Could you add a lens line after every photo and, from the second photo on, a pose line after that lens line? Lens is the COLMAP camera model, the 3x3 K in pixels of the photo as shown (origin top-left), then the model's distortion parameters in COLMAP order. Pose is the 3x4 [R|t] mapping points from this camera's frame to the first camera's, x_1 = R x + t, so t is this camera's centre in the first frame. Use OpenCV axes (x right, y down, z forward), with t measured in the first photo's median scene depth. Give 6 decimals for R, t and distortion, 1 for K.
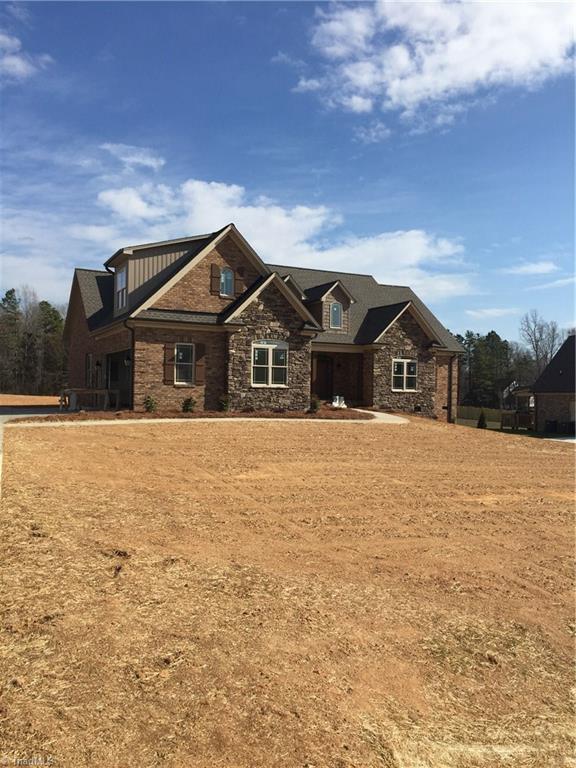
lens RADIAL K [[649.2, 0, 288.0], [0, 649.2, 384.0], [0, 0, 1]] dist [0.062935, 0.000314]
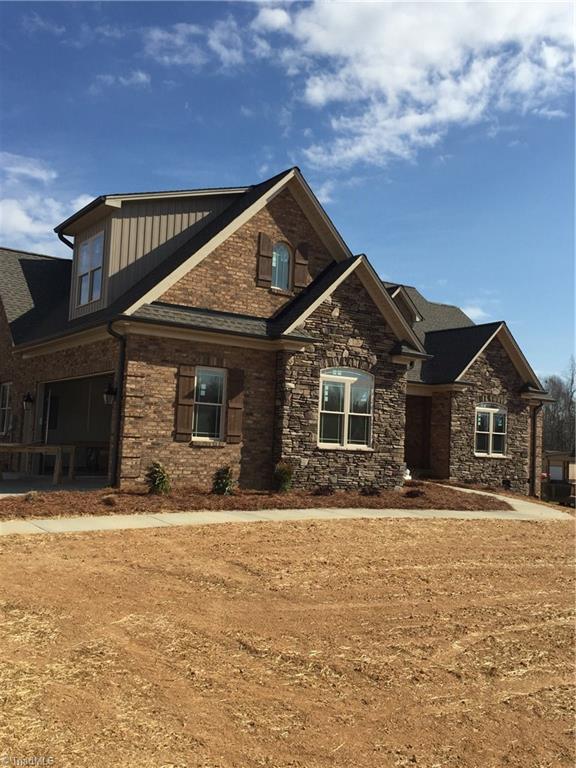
lens RADIAL K [[760.1, 0, 288.0], [0, 760.1, 384.0], [0, 0, 1]] dist [0.059302, -0.000756]
pose [[0.991605, 0.038556, 0.123423, -0.167627], [-0.030826, 0.997478, -0.063938, -0.008440], [-0.125577, 0.059596, 0.990292, 0.330267]]
